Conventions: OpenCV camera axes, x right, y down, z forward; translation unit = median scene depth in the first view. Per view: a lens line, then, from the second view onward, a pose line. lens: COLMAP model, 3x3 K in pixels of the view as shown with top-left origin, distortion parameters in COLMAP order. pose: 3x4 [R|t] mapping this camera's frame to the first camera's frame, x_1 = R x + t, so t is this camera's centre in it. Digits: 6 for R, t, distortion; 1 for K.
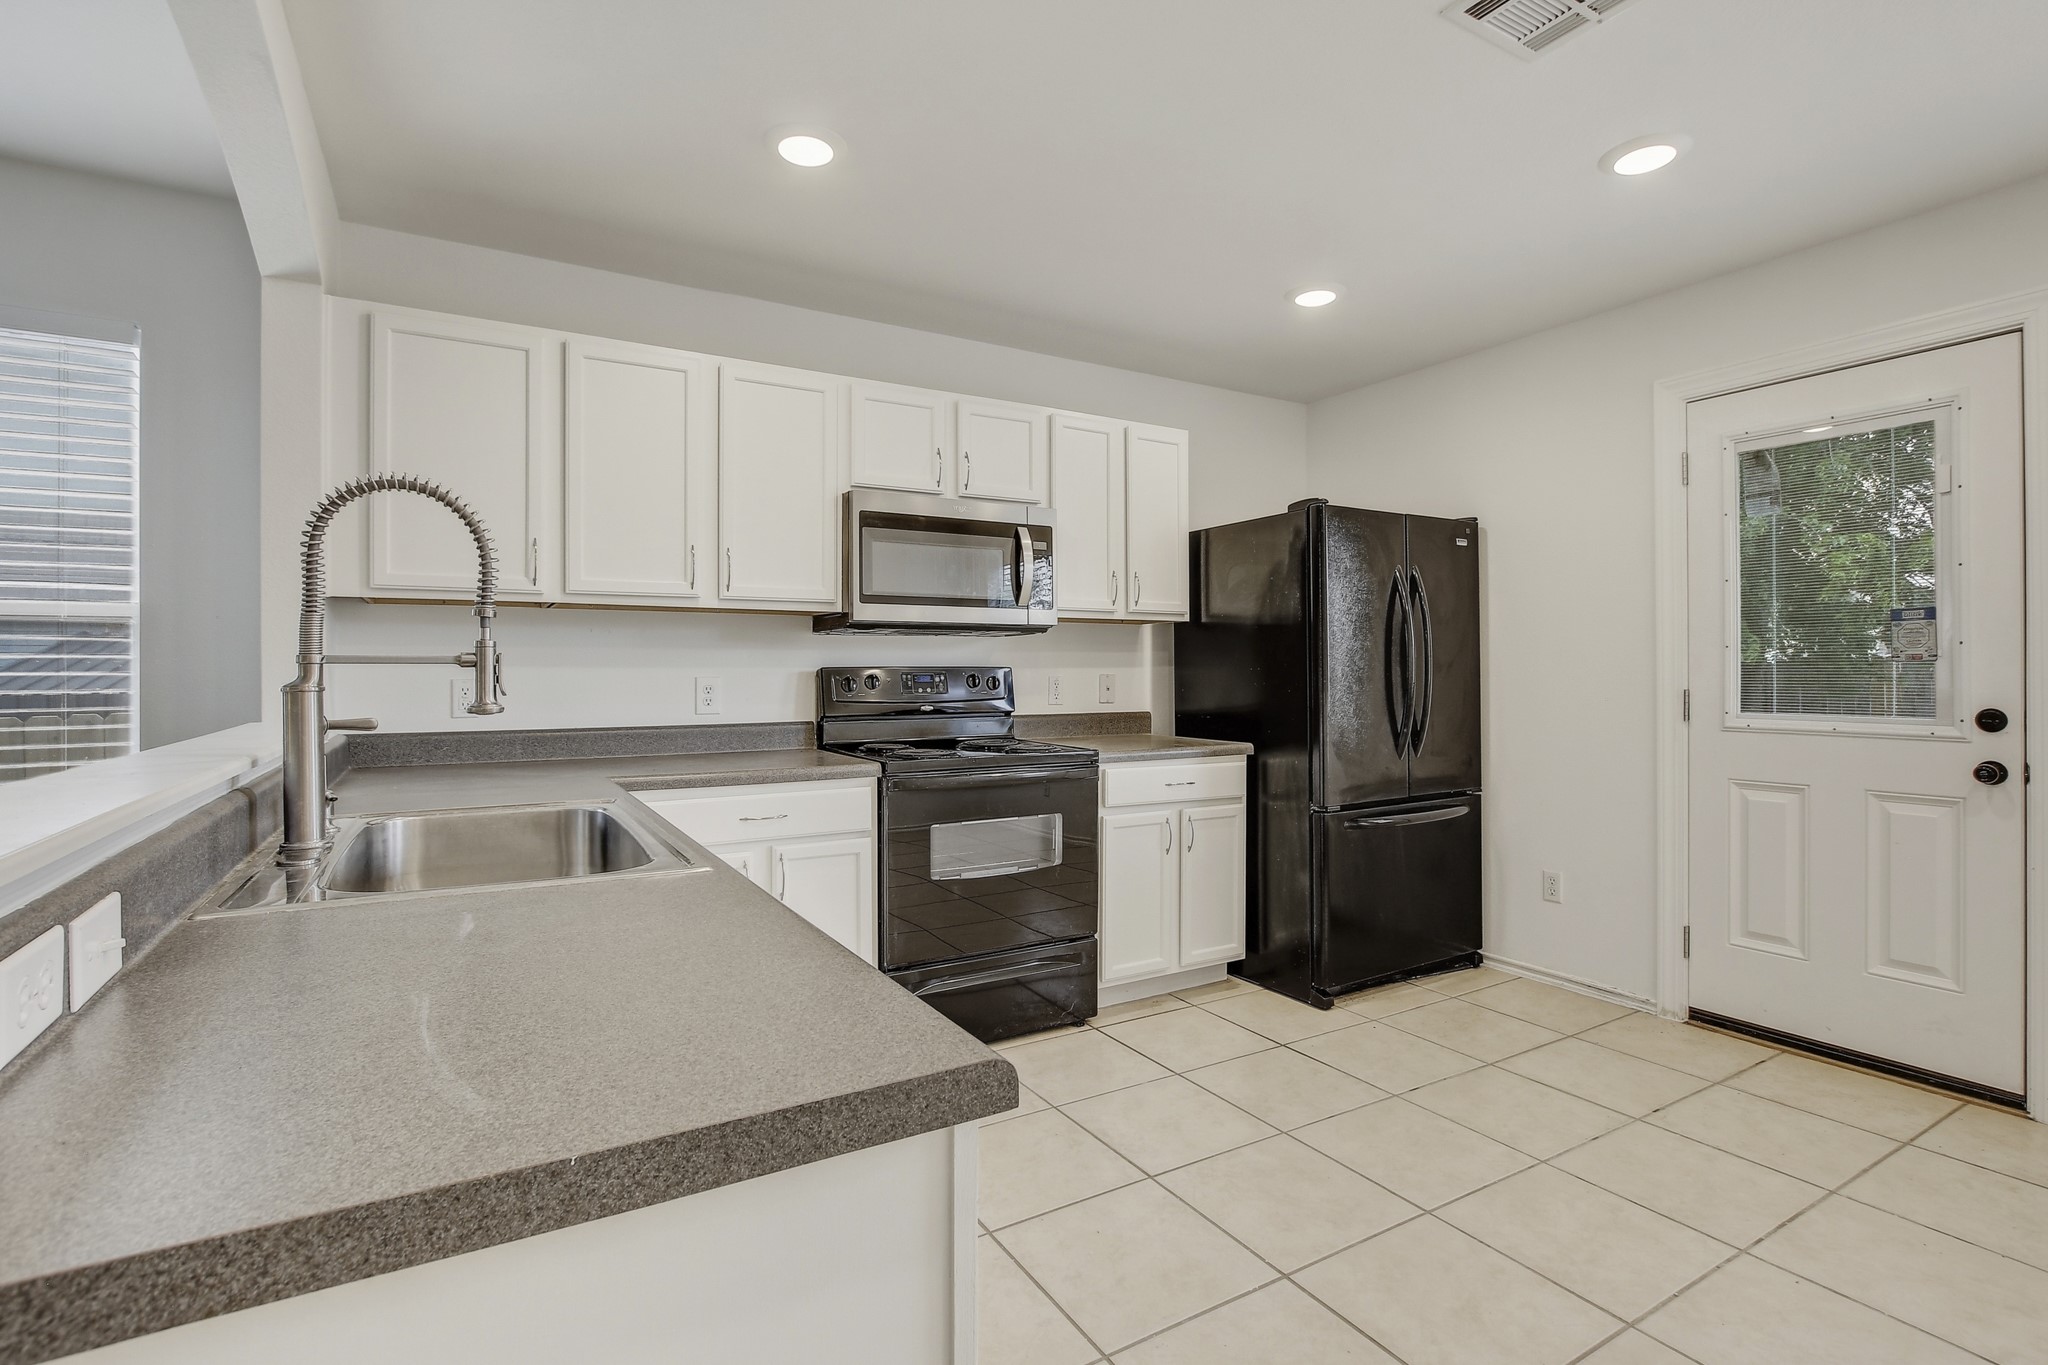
lens RADIAL K [[963.3, 0, 1021.7], [0, 963.3, 667.7], [0, 0, 1]] dist [-0.020945, 0.003706]
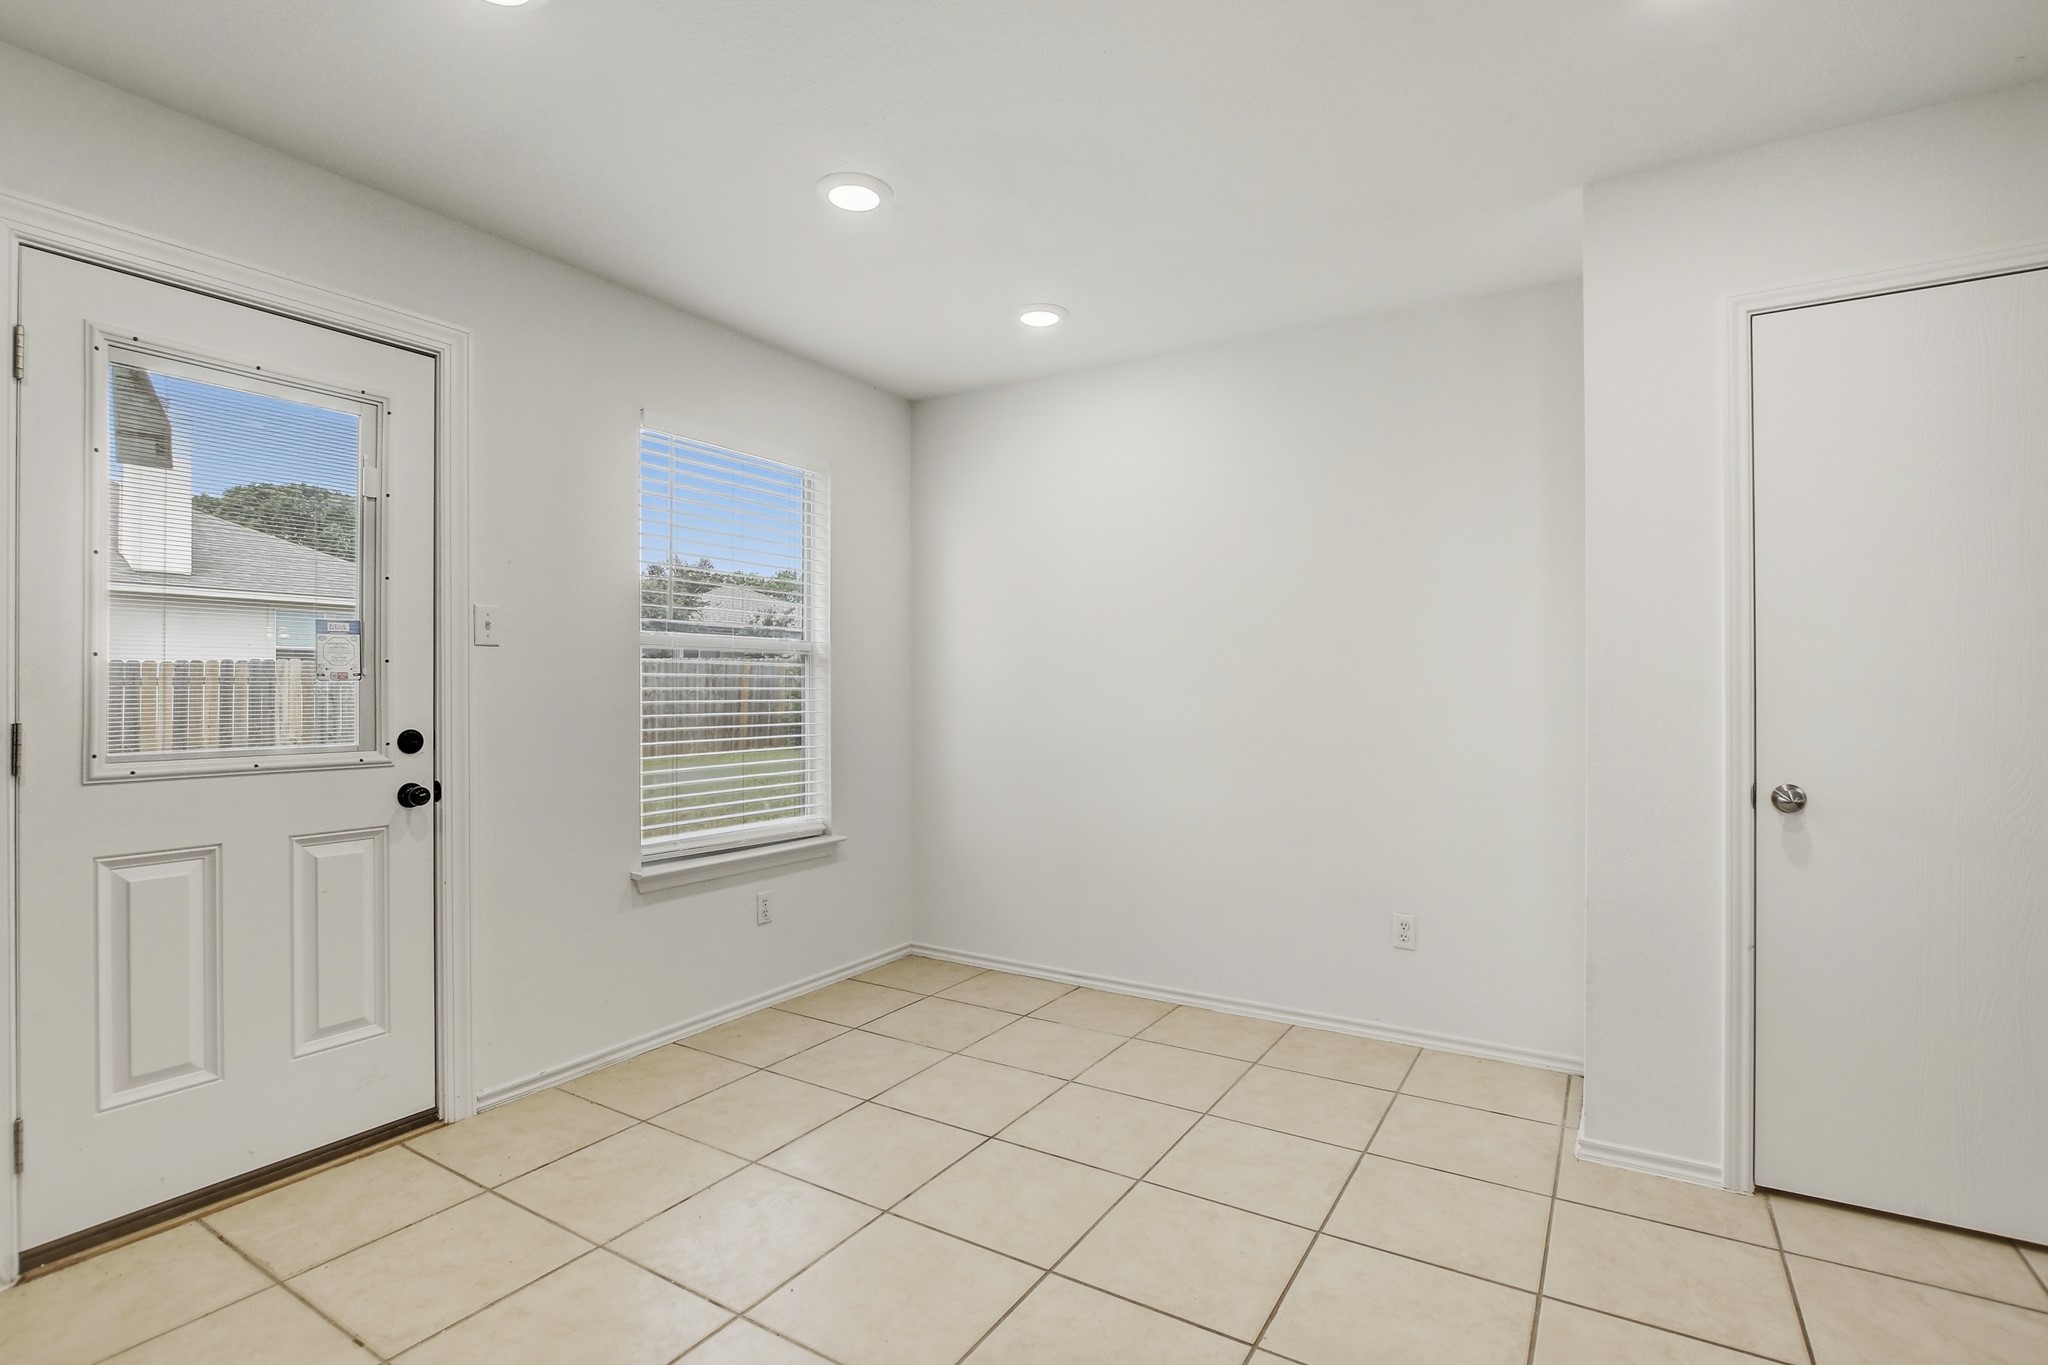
lens RADIAL K [[963.3, 0, 1029.0], [0, 963.3, 689.3], [0, 0, 1]] dist [-0.020945, 0.003706]
pose [[-0.466109, 0.010747, 0.884662, -0.119557], [0.006080, 0.999942, -0.008944, 0.011251], [-0.884706, 0.001209, -0.466147, 0.707002]]
